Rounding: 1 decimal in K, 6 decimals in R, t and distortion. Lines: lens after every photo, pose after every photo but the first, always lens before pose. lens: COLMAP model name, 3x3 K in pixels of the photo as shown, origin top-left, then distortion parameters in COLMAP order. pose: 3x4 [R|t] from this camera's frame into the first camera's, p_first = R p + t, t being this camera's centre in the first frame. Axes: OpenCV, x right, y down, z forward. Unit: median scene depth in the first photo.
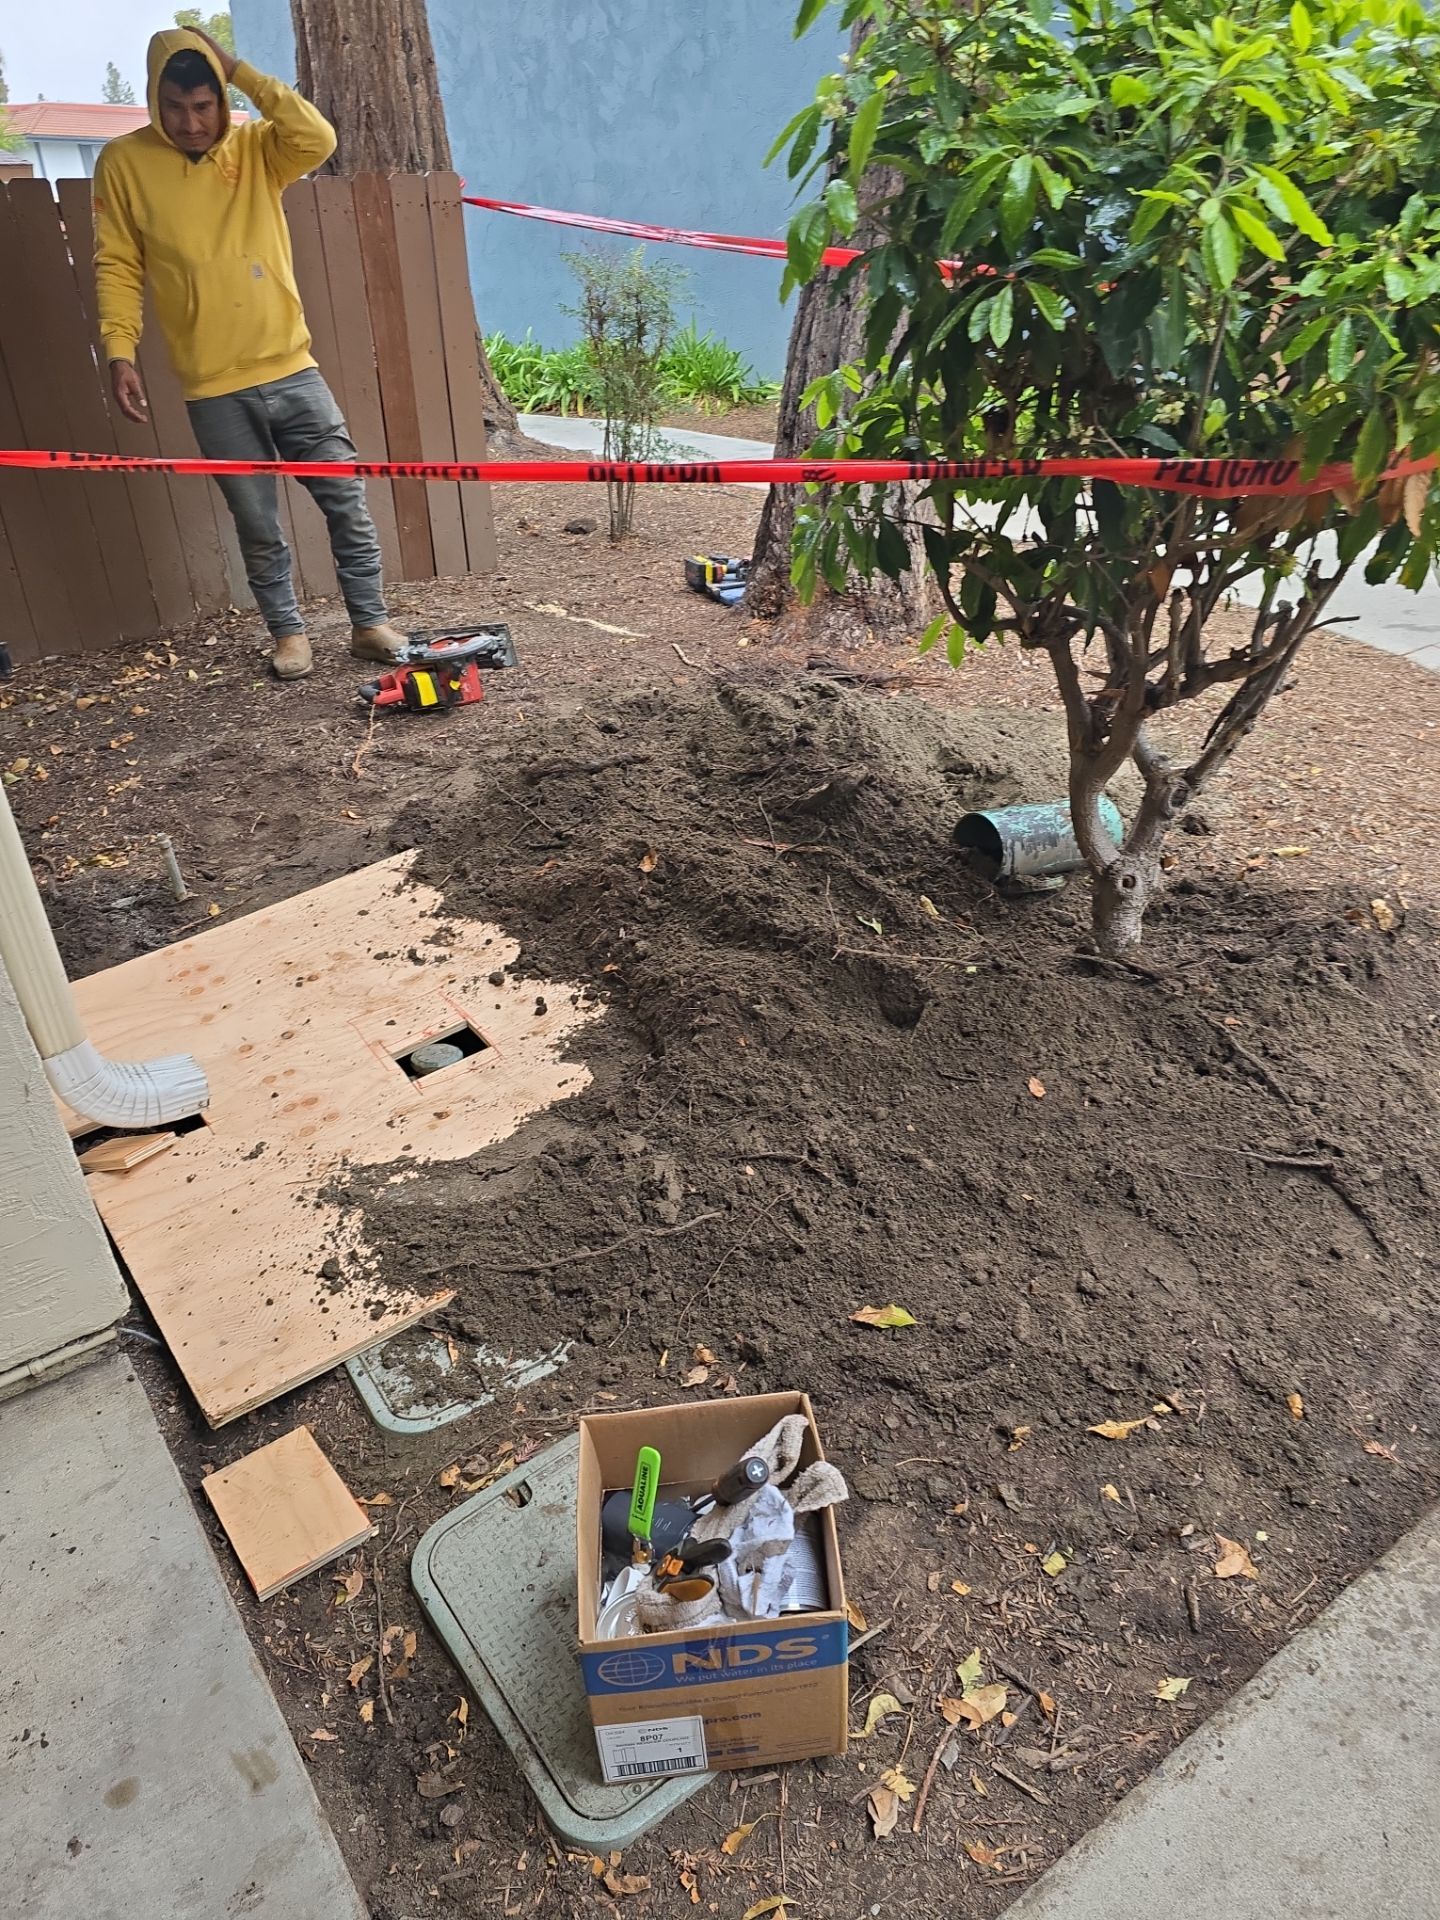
lens RADIAL K [[1273.8, 0, 731.0], [0, 1273.8, 967.7], [0, 0, 1]] dist [0.069293, -0.063679]
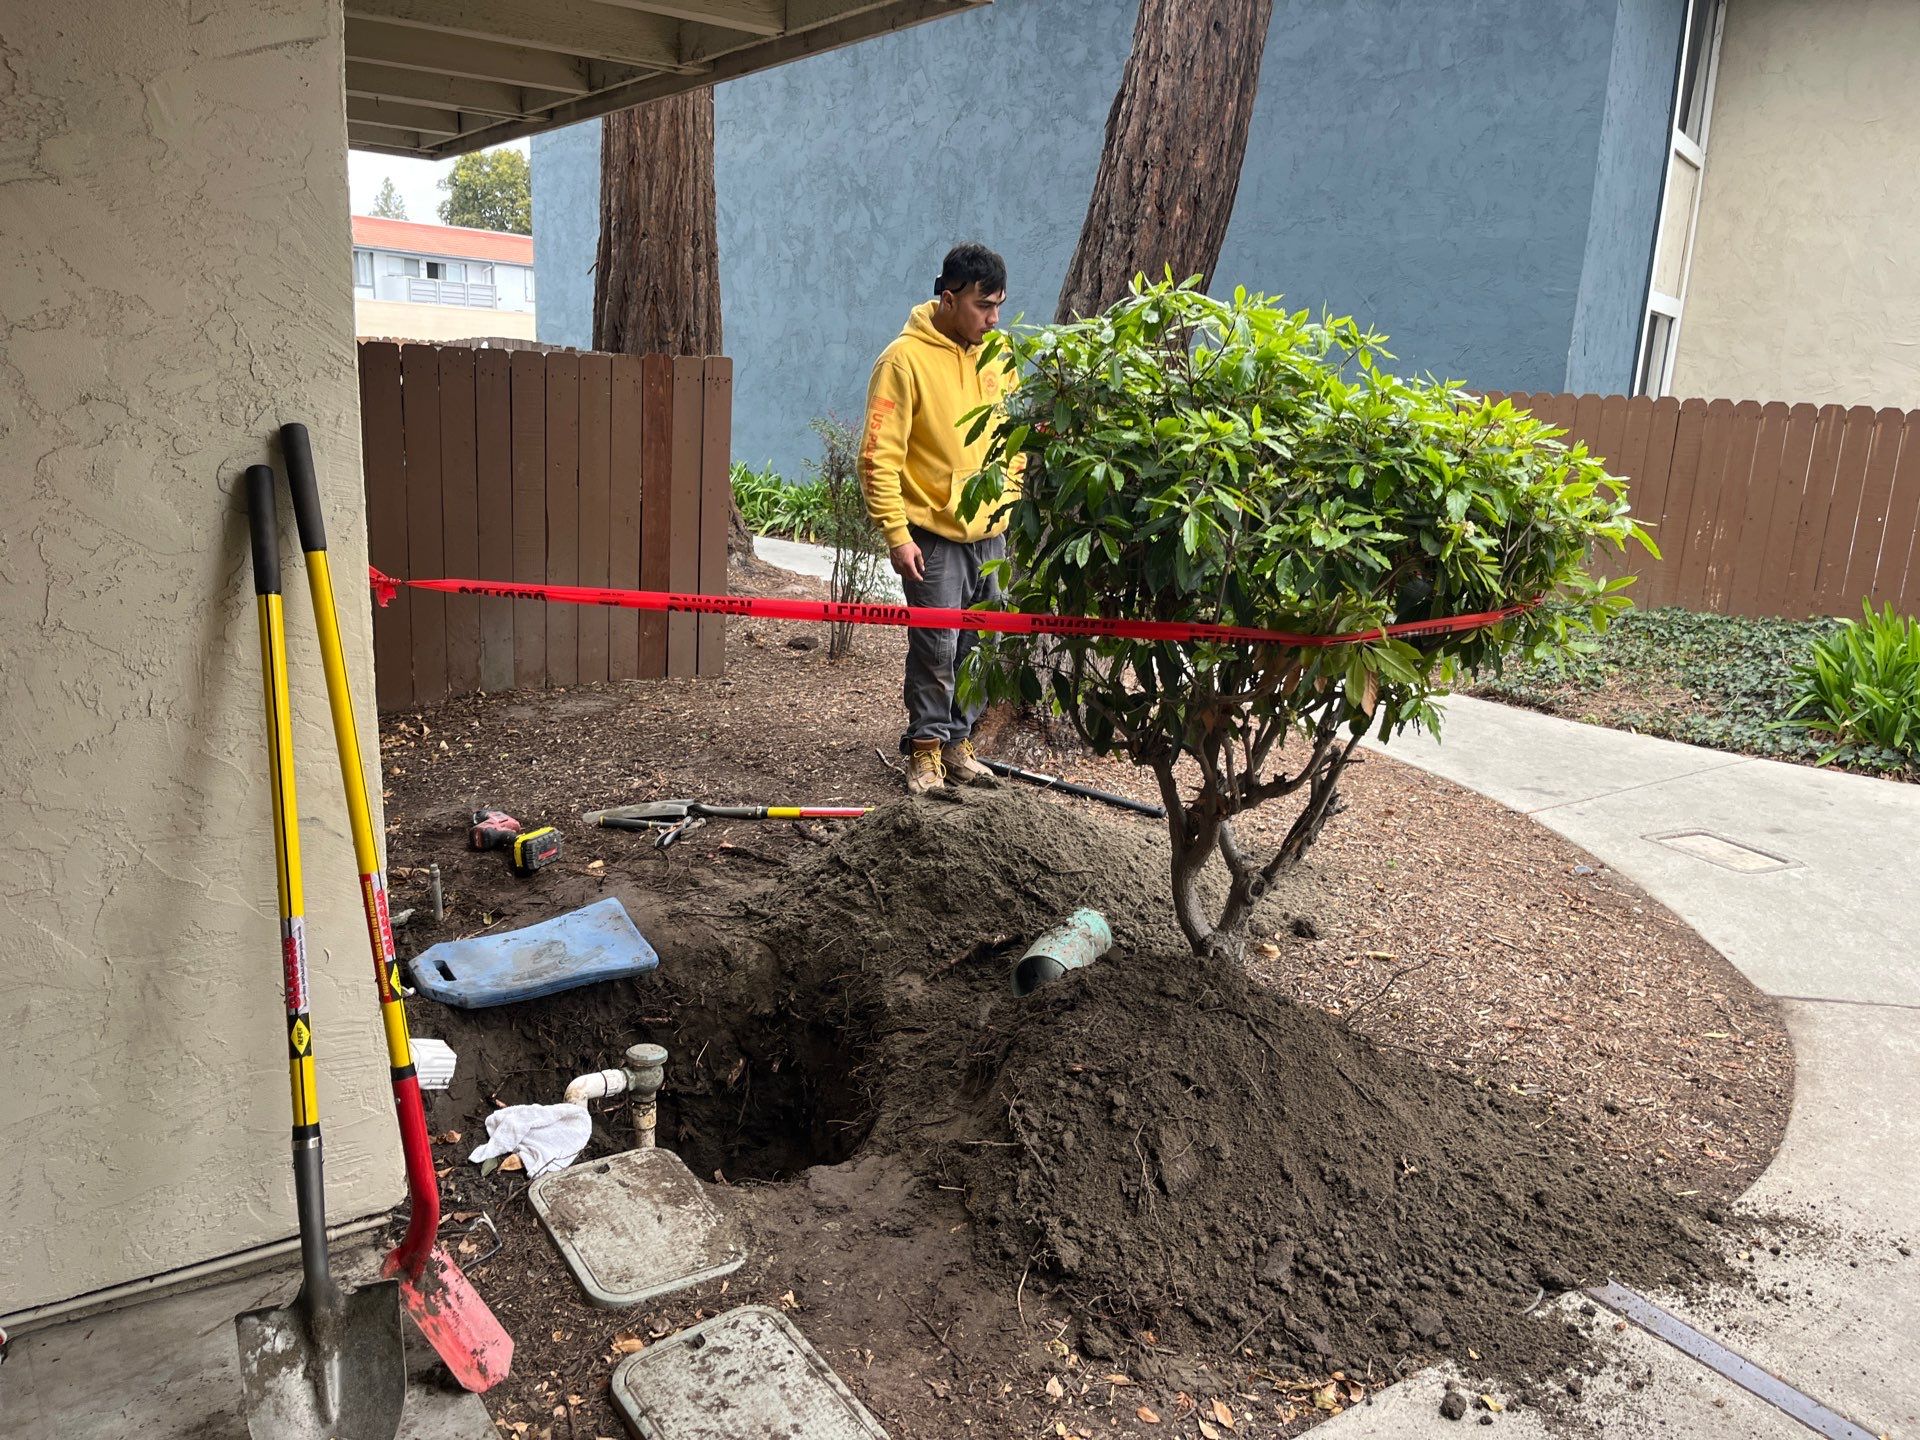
lens RADIAL K [[1470.8, 0, 969.8], [0, 1470.8, 734.1], [0, 0, 1]] dist [0.036239, -0.036384]
pose [[0.996930, 0.077379, 0.011970, 0.037150], [-0.071301, 0.960330, -0.269597, 0.142842], [-0.032357, 0.267916, 0.962899, -0.464945]]
